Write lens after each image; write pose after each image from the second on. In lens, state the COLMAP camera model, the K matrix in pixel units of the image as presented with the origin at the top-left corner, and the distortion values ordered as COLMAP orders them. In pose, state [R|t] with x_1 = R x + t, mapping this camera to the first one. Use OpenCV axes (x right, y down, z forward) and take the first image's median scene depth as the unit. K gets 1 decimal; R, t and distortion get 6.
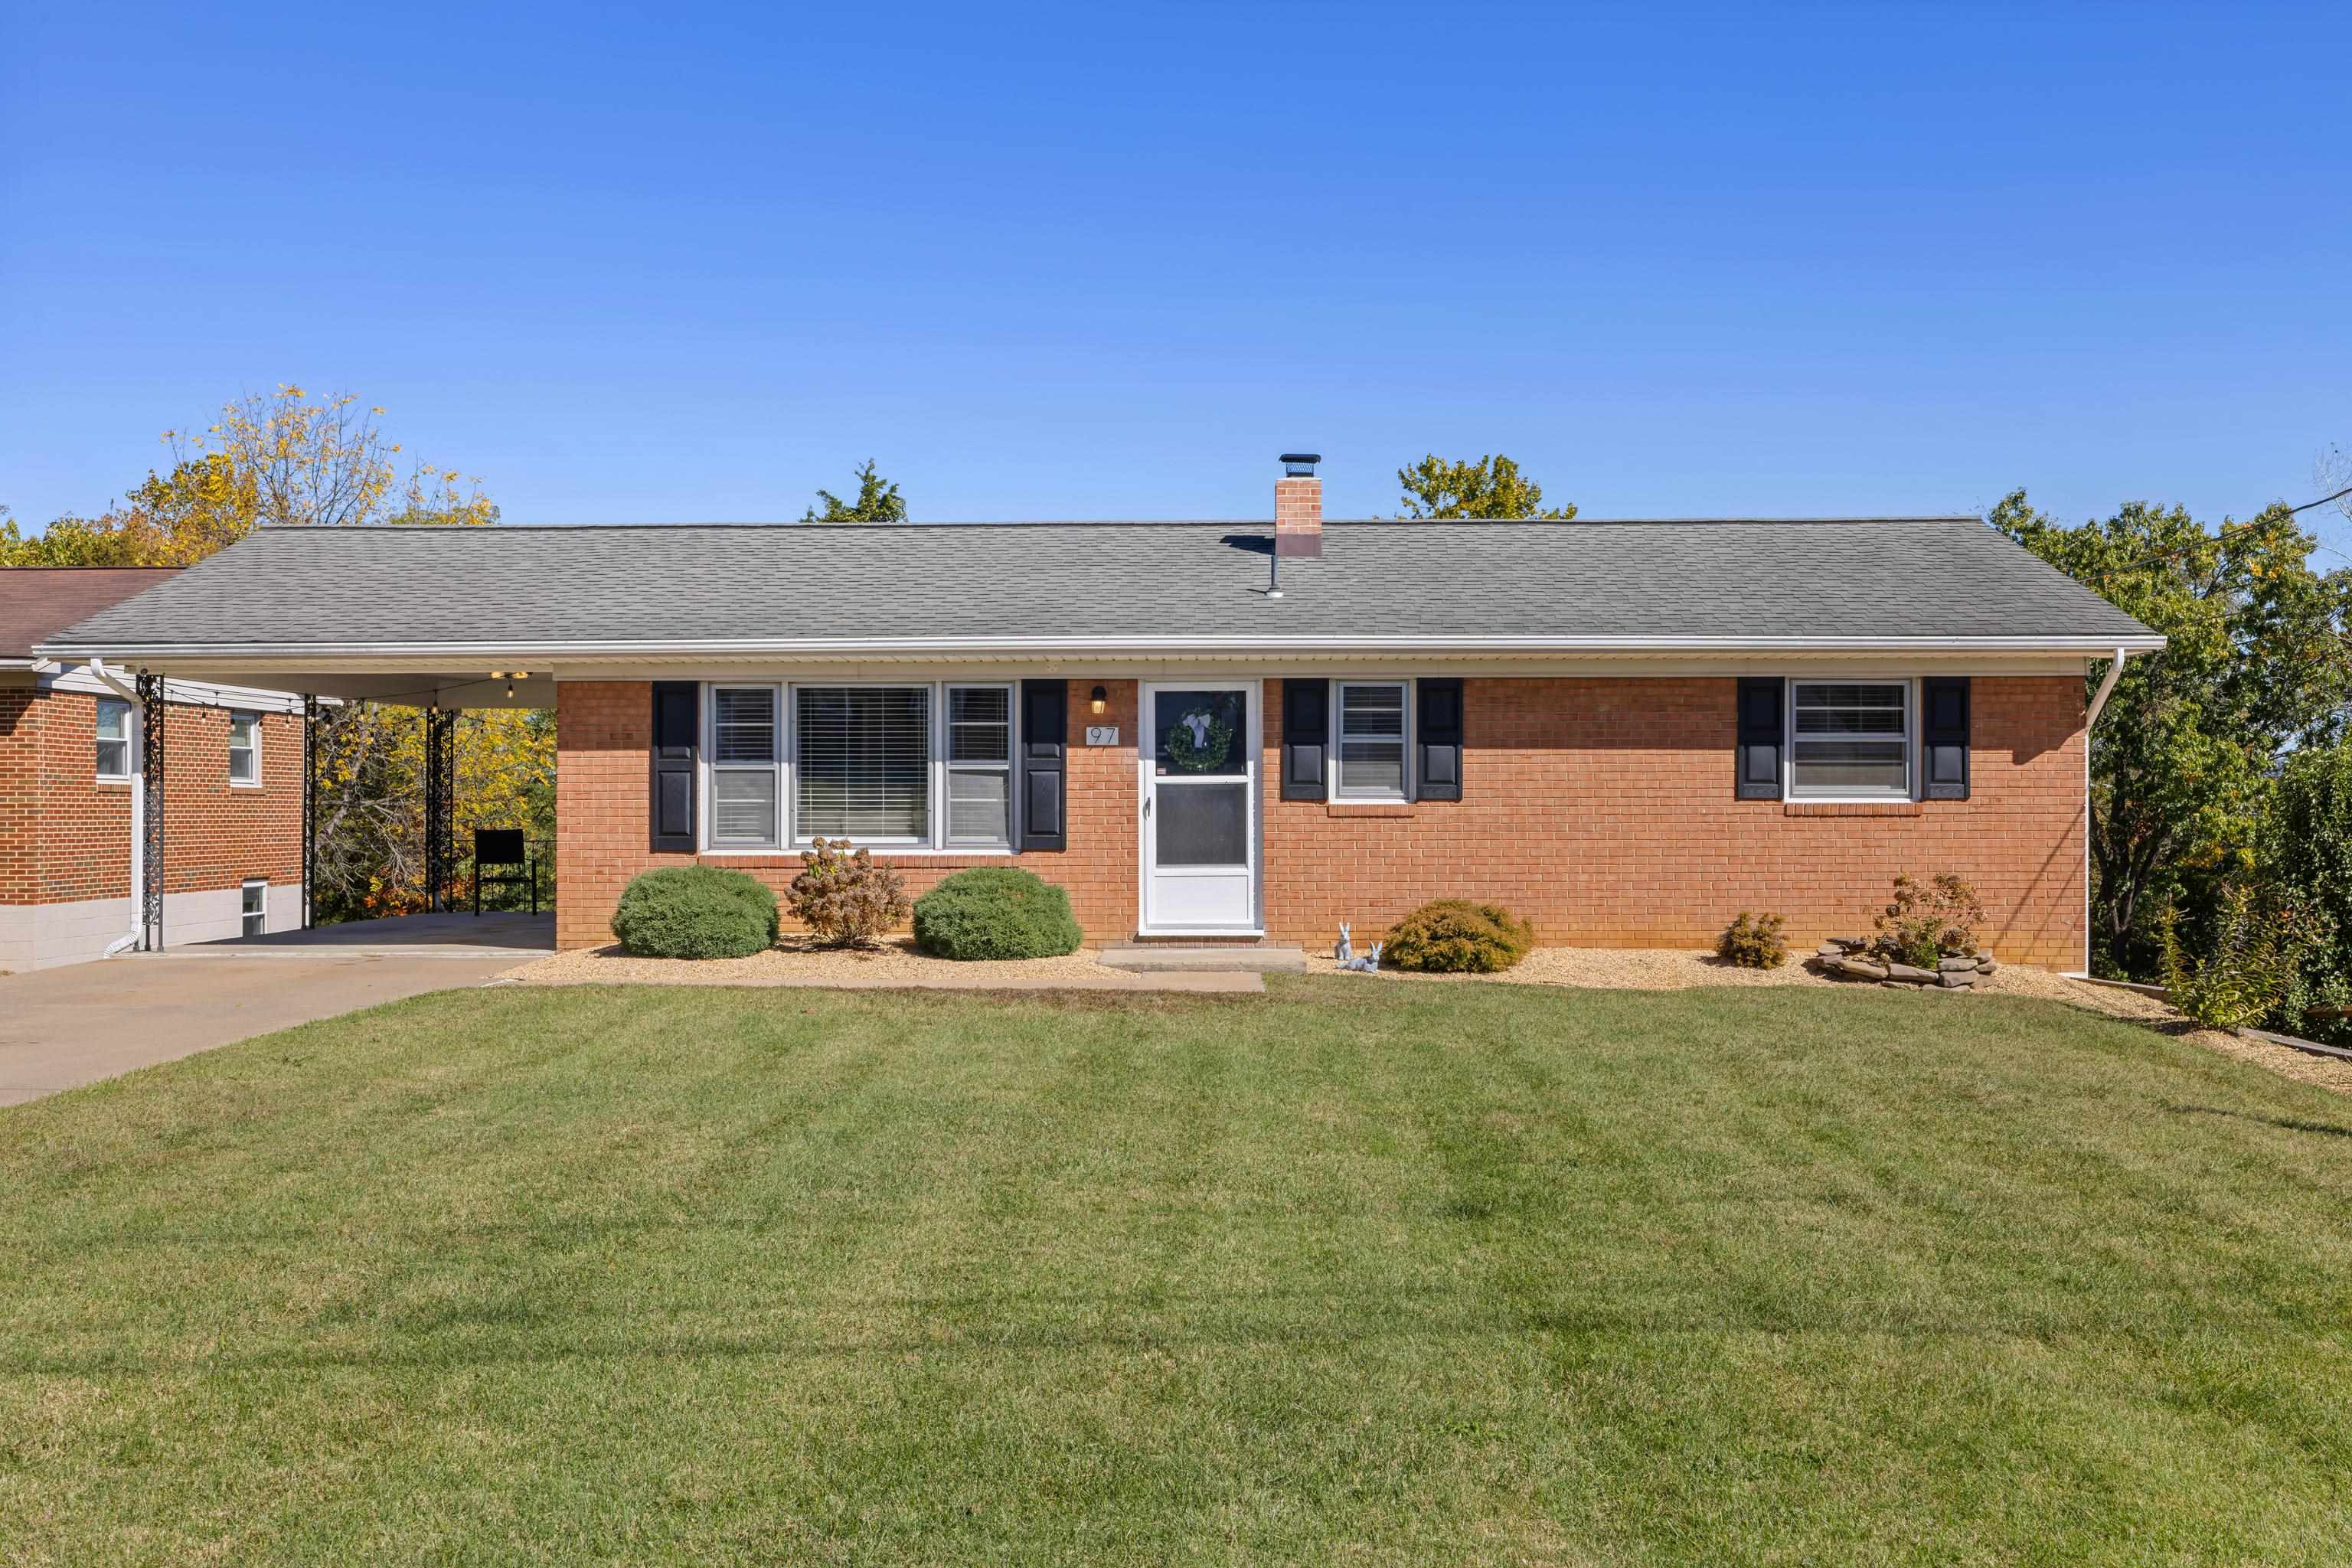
lens RADIAL K [[2281.4, 0, 1181.1], [0, 2281.4, 796.7], [0, 0, 1]] dist [-0.003954, 0.000000]
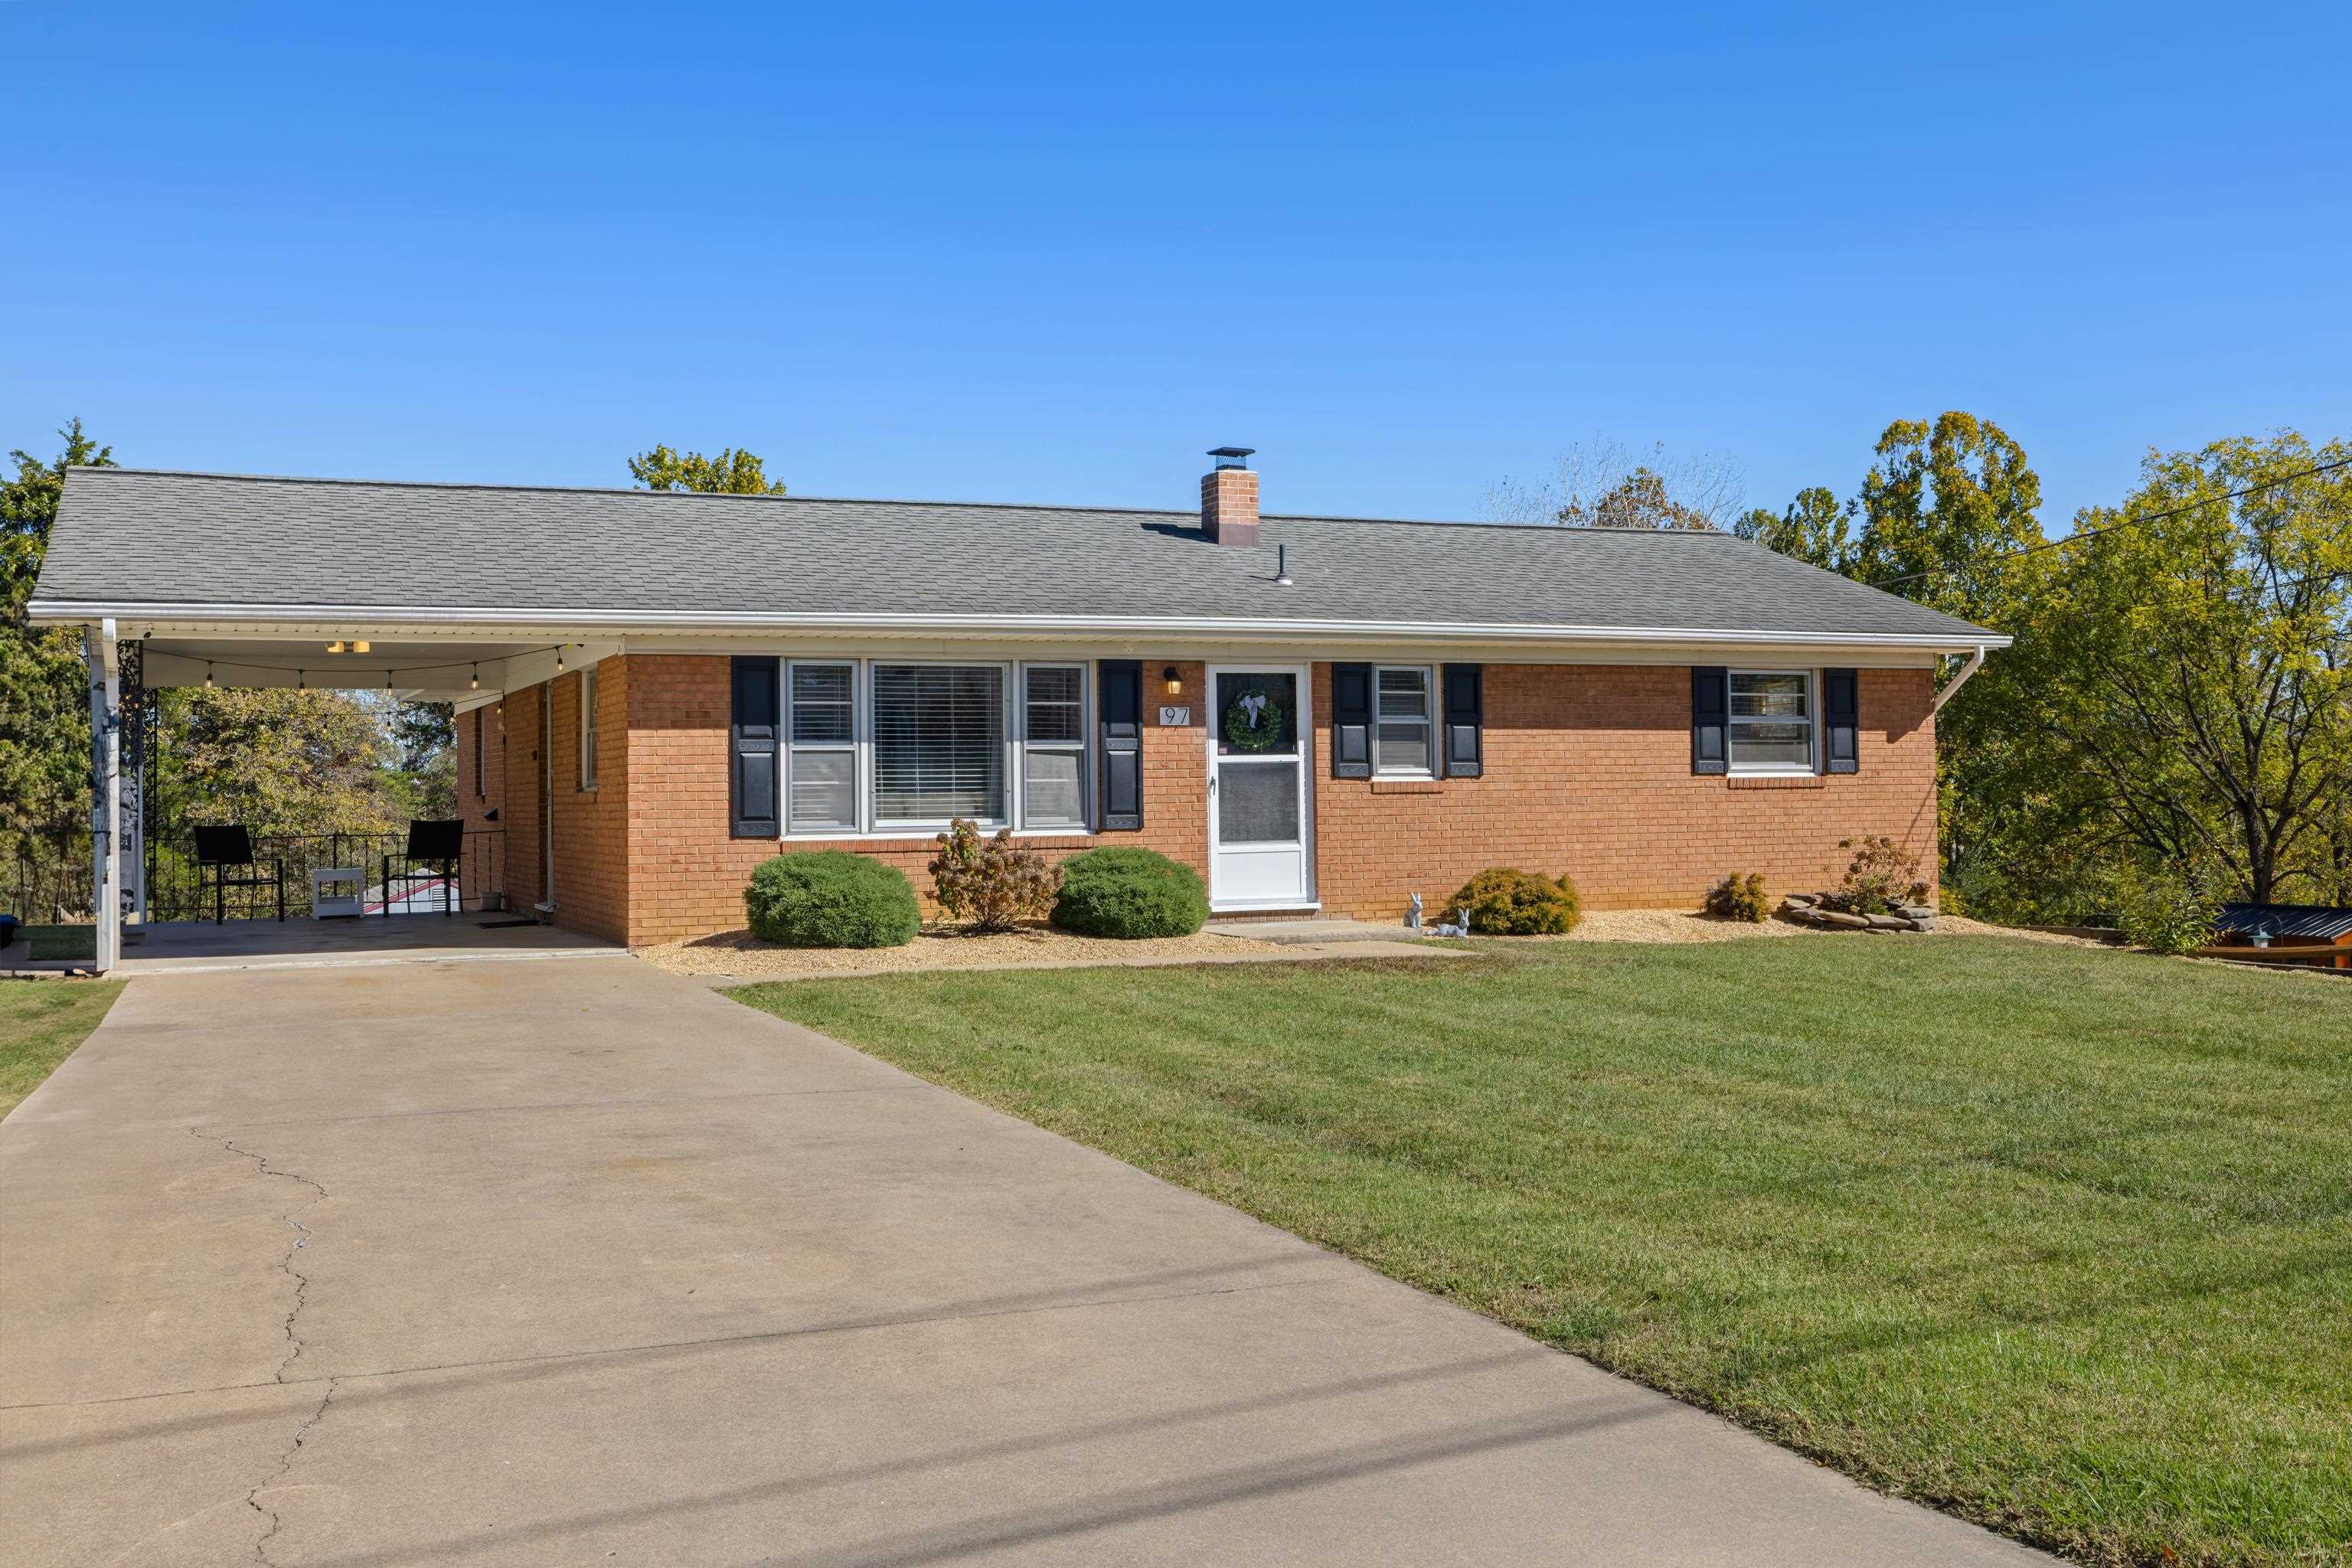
lens RADIAL K [[2281.4, 0, 1164.1], [0, 2281.4, 737.1], [0, 0, 1]] dist [-0.003954, 0.000000]
pose [[0.914108, 0.000287, 0.405471, -0.450363], [0.009987, 0.999680, -0.023223, 0.006286], [-0.405348, 0.025278, 0.913813, 0.073565]]
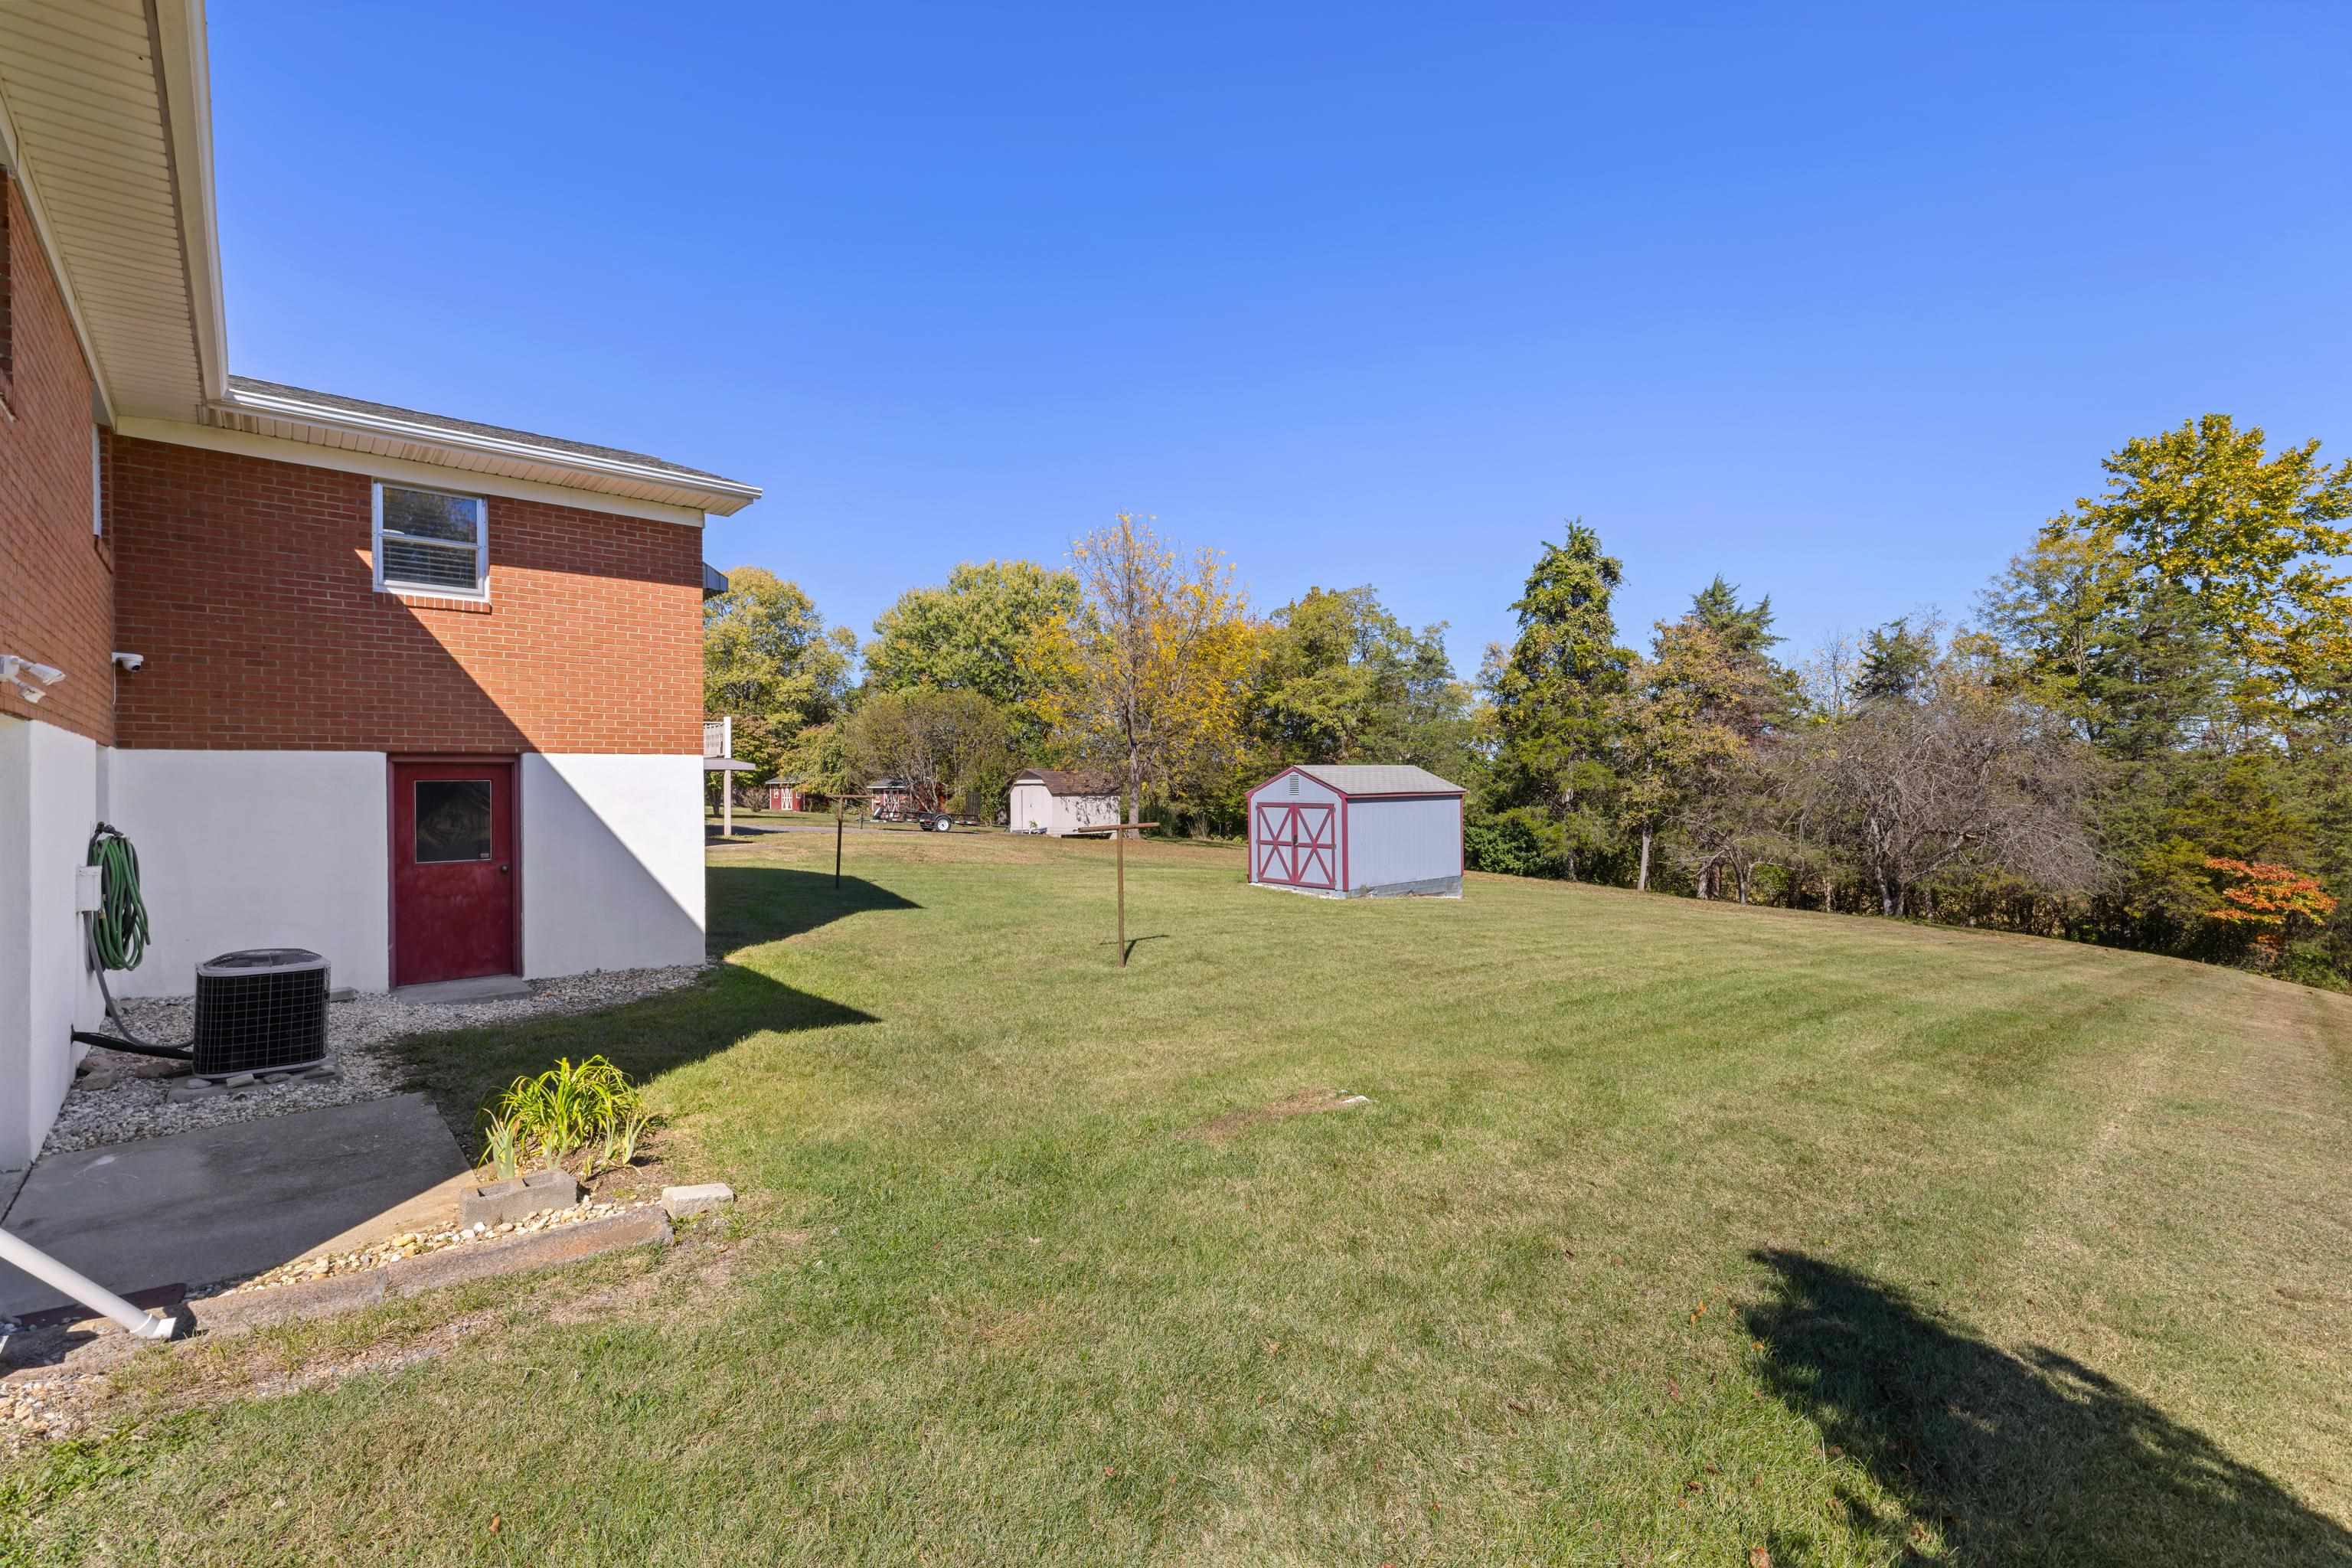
lens RADIAL K [[982.4, 0, 1170.9], [0, 982.4, 773.0], [0, 0, 1]] dist [-0.007240, 0.000730]
pose [[0.693673, -0.013718, -0.720159, 0.634676], [0.014258, 0.999884, -0.005314, 0.101469], [0.720149, -0.006582, 0.693788, 1.495730]]
